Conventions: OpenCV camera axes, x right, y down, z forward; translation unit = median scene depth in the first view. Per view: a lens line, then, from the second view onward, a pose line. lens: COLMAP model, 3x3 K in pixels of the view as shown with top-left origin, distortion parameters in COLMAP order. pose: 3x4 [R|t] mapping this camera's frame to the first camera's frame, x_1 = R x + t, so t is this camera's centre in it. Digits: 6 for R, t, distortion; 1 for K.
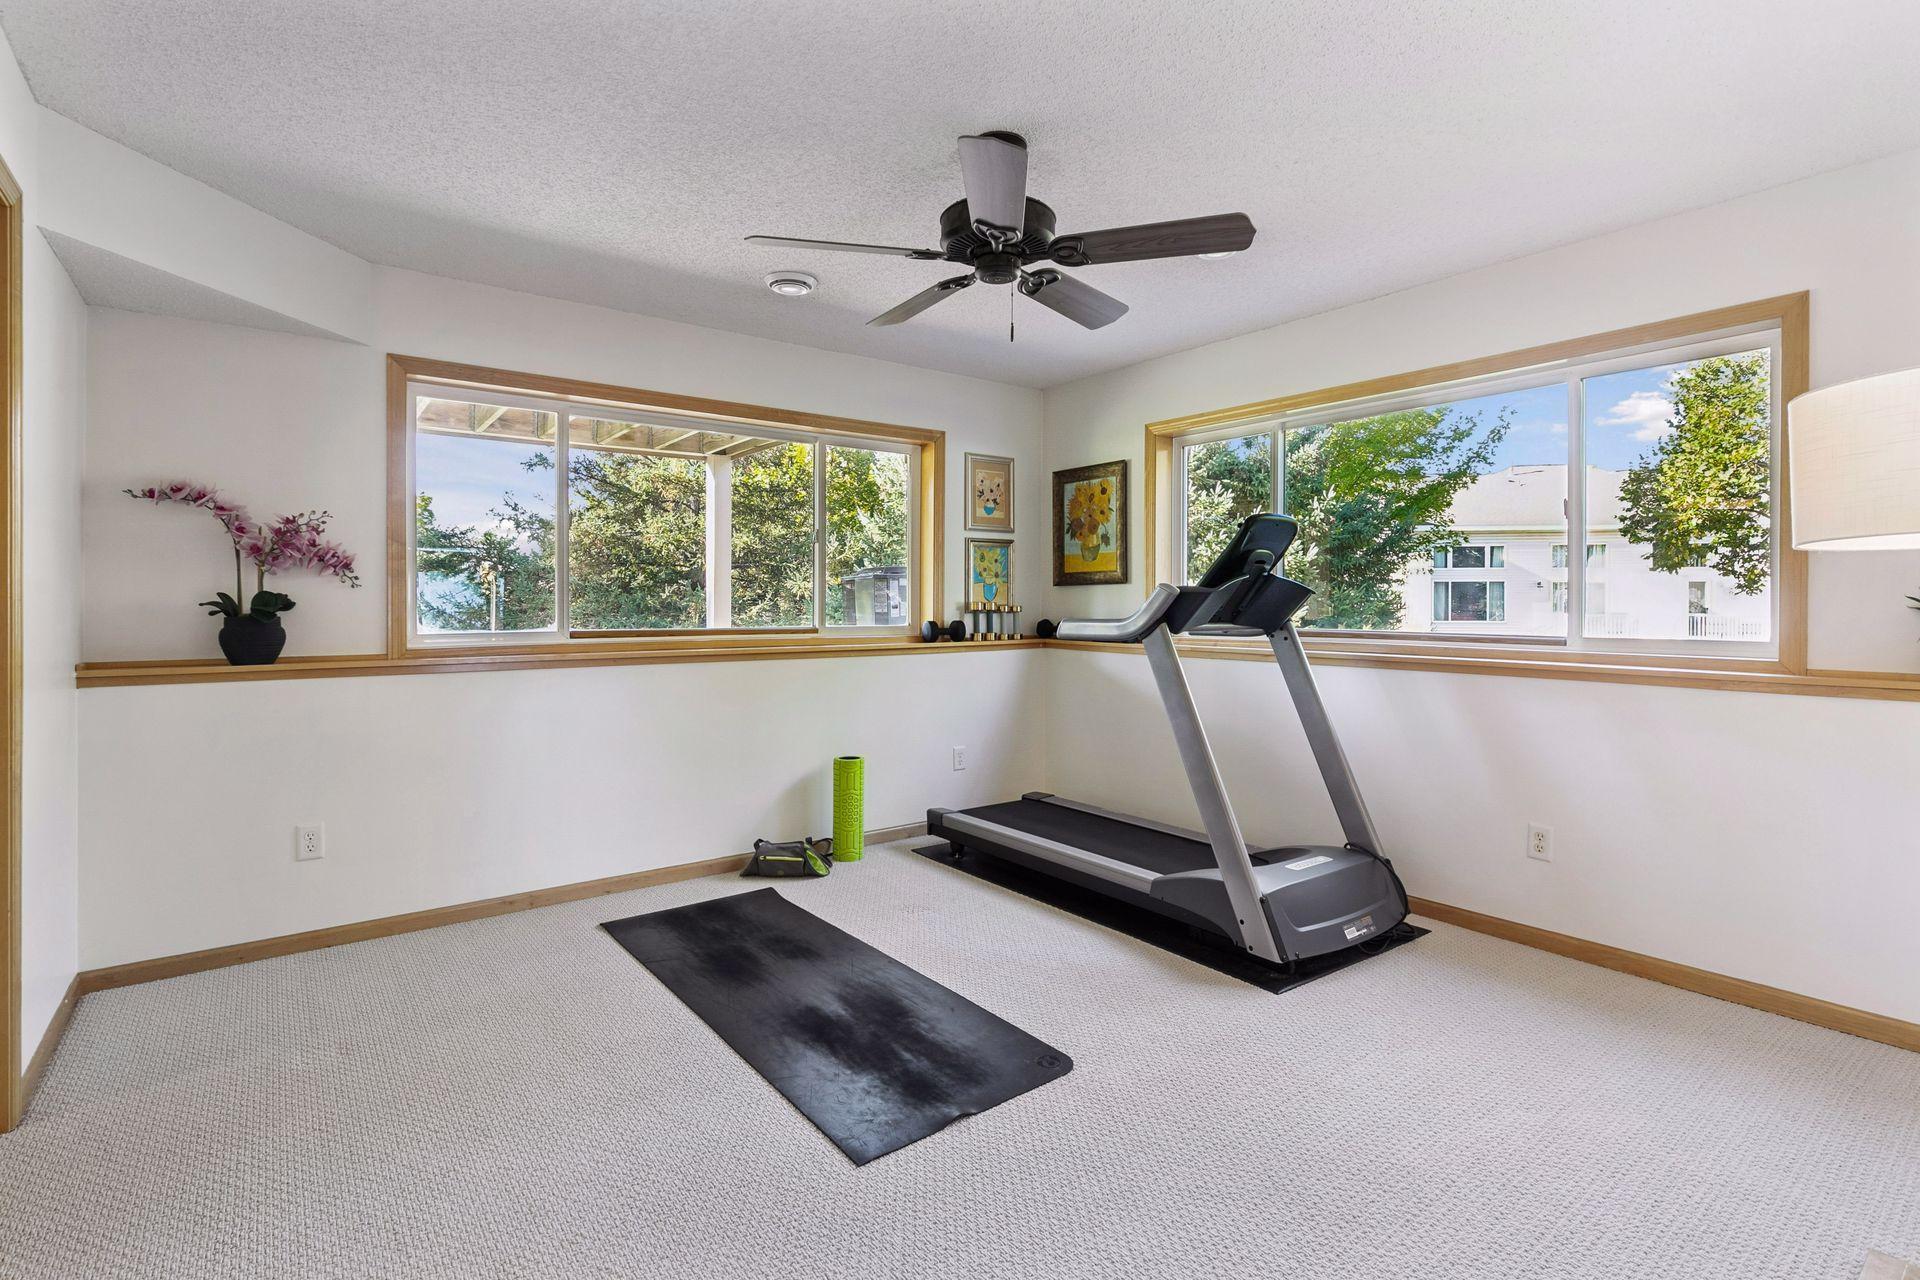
lens RADIAL K [[857.7, 0, 959.3], [0, 857.7, 611.1], [0, 0, 1]] dist [0.000362, -0.000208]
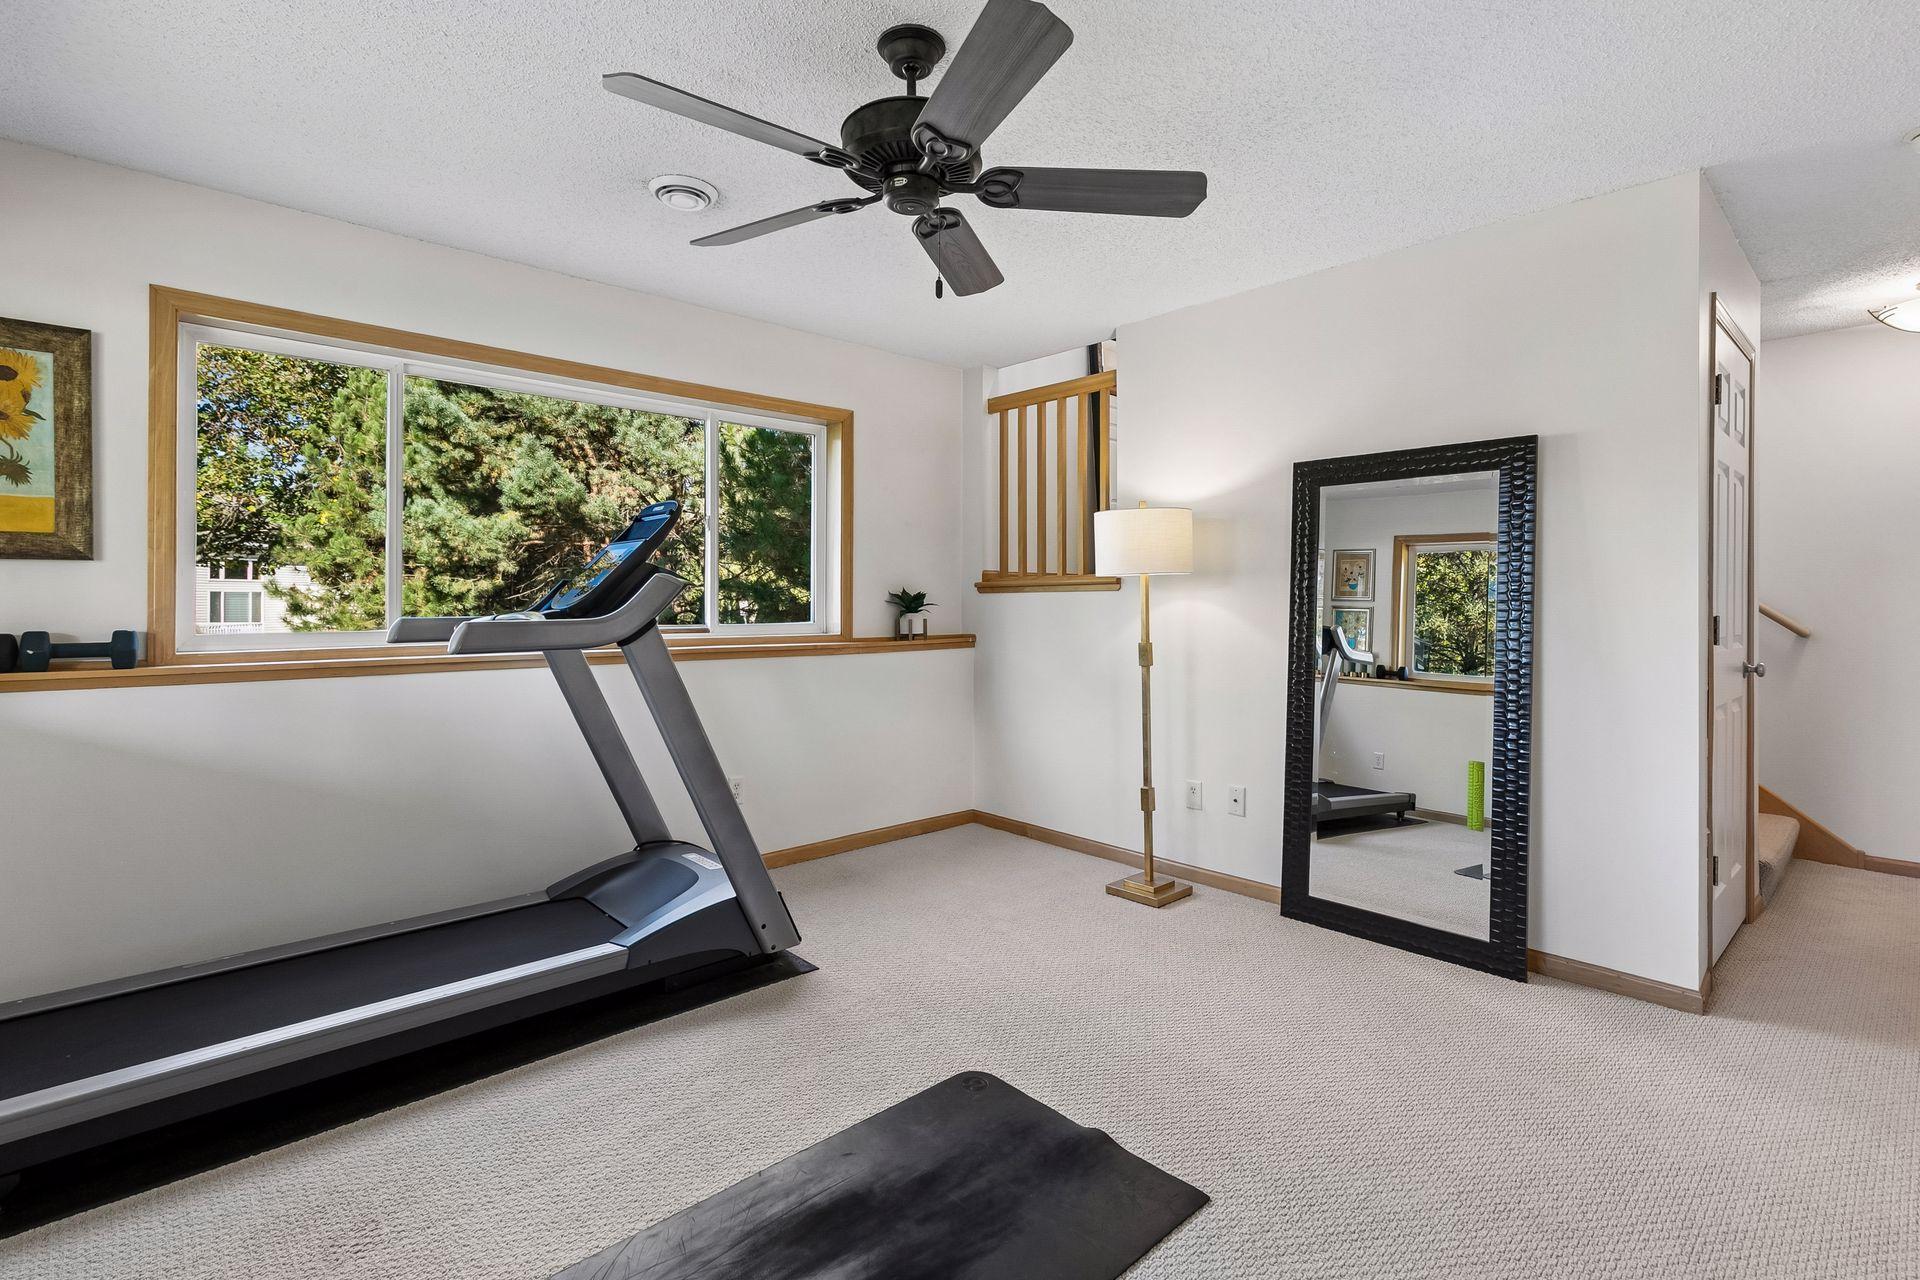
lens RADIAL K [[857.7, 0, 959.3], [0, 857.7, 611.1], [0, 0, 1]] dist [0.000362, -0.000208]
pose [[-0.051210, -0.014979, 0.998576, -0.696401], [0.003765, 0.999878, 0.015191, -0.010040], [-0.998681, 0.004538, -0.051147, 0.886821]]
